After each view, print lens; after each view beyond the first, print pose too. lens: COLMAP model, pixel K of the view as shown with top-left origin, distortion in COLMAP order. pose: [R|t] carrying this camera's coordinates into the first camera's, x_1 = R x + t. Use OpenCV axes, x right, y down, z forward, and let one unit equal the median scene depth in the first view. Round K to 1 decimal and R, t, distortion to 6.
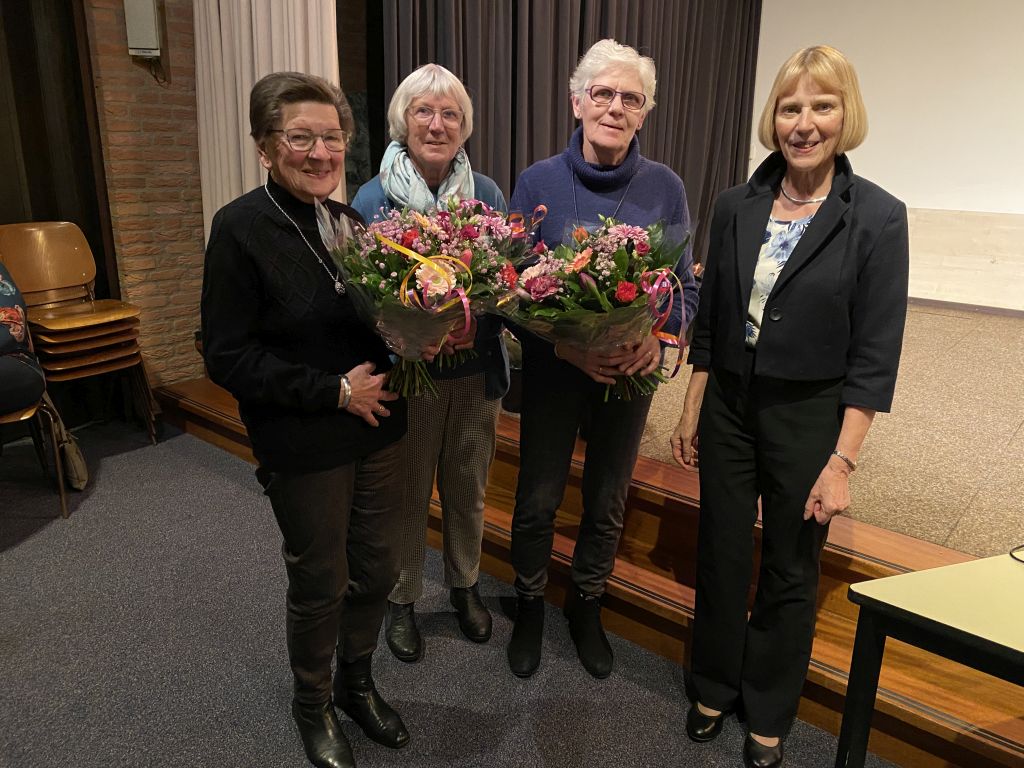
lens RADIAL K [[786.5, 0, 505.8], [0, 786.5, 384.2], [0, 0, 1]] dist [0.033988, -0.019616]
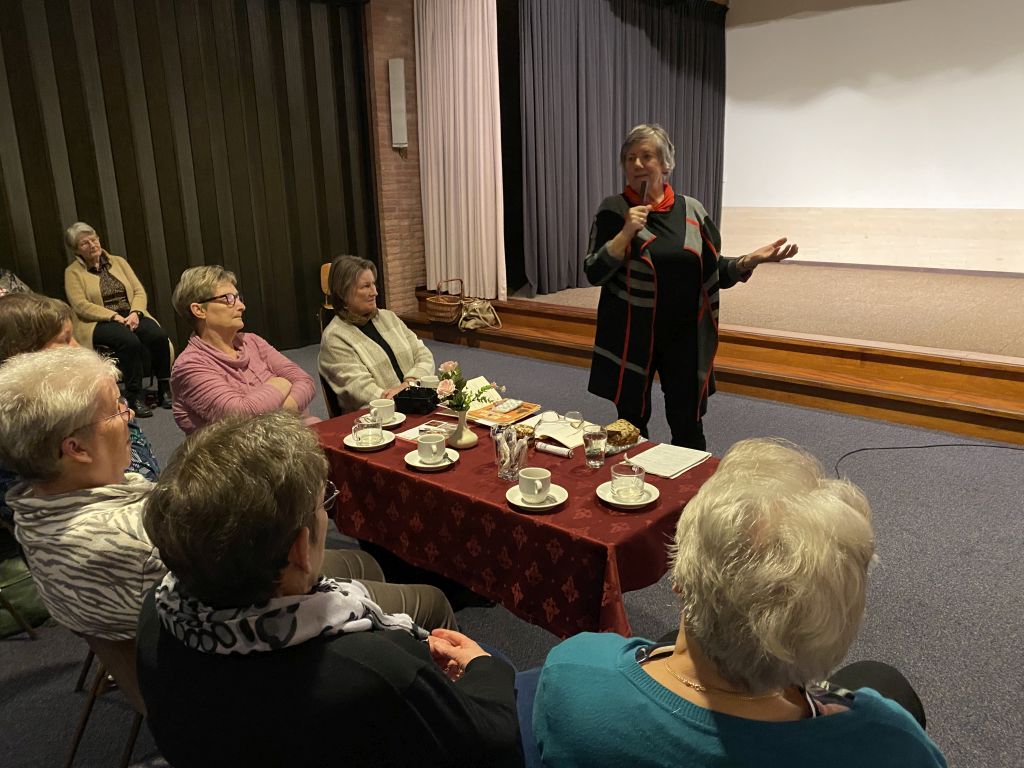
lens RADIAL K [[786.5, 0, 518.9], [0, 786.5, 388.0], [0, 0, 1]] dist [0.033988, -0.019616]
pose [[0.998341, -0.027722, -0.050468, -0.061314], [0.026361, 0.999276, -0.027435, 0.278933], [0.051192, 0.026059, 0.998349, -1.025990]]
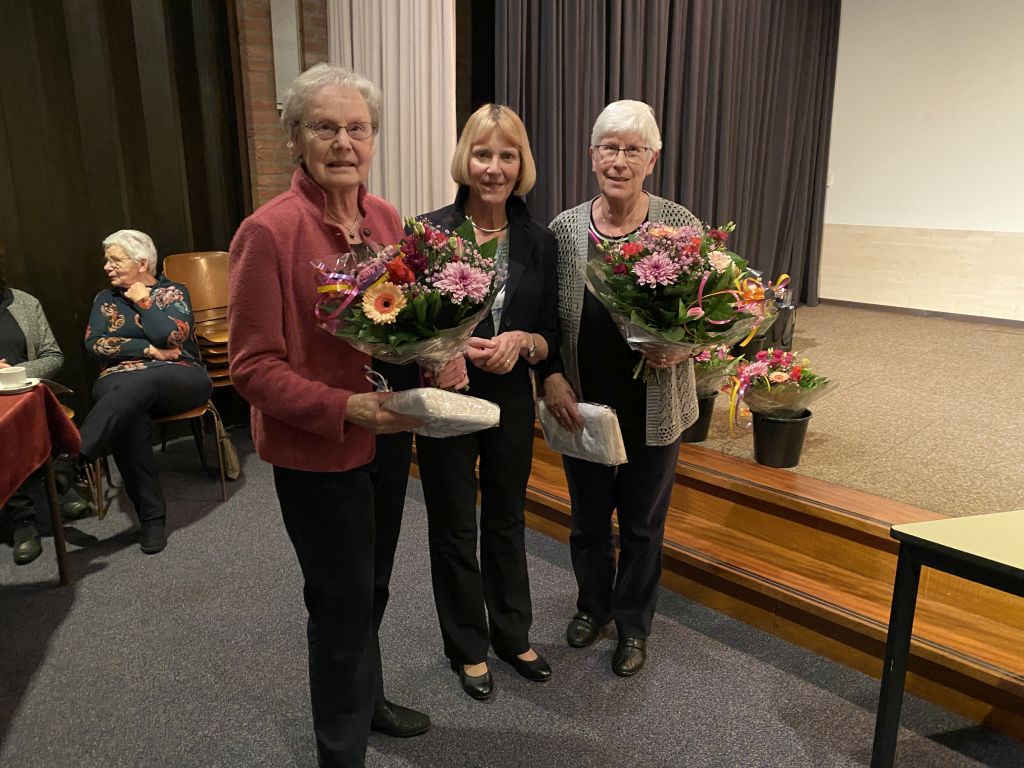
lens RADIAL K [[786.5, 0, 515.0], [0, 786.5, 386.2], [0, 0, 1]] dist [0.033988, -0.019616]
pose [[0.996533, 0.006743, -0.082929, -0.025522], [-0.009202, 0.999528, -0.029298, 0.023999], [0.082692, 0.029960, 0.996125, -0.120579]]
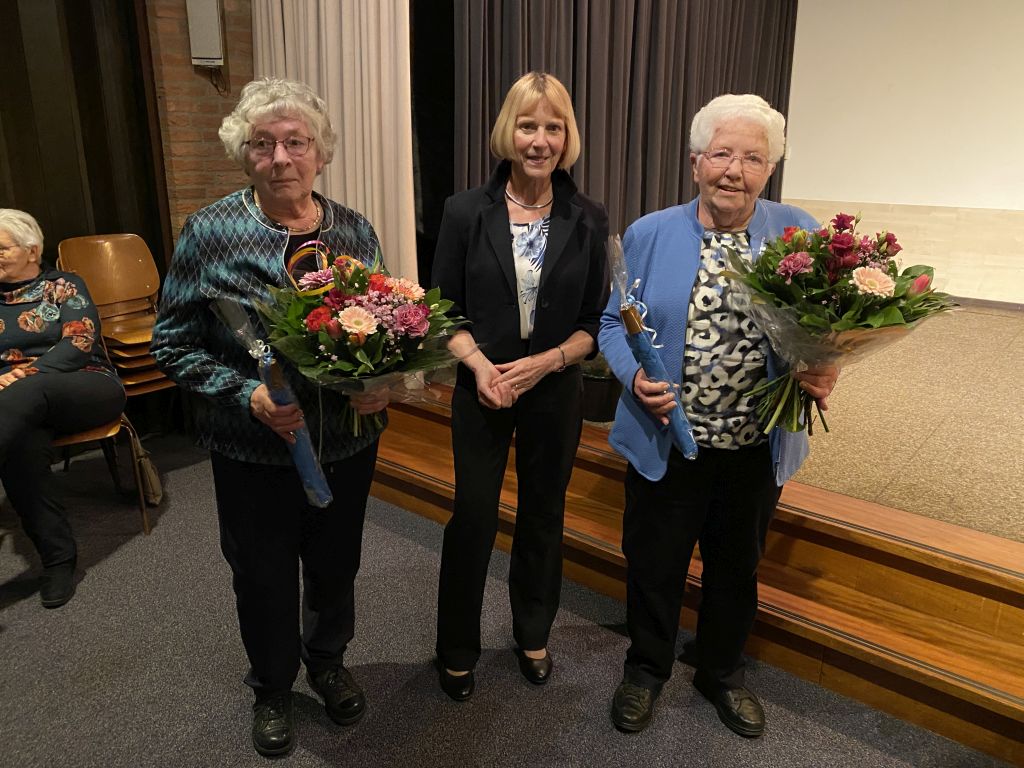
lens RADIAL K [[786.5, 0, 506.7], [0, 786.5, 384.7], [0, 0, 1]] dist [0.033988, -0.019616]
pose [[0.999864, -0.012874, 0.010342, -0.097951], [0.012844, 0.999913, 0.002954, -0.013310], [-0.010380, -0.002821, 0.999942, 0.005399]]
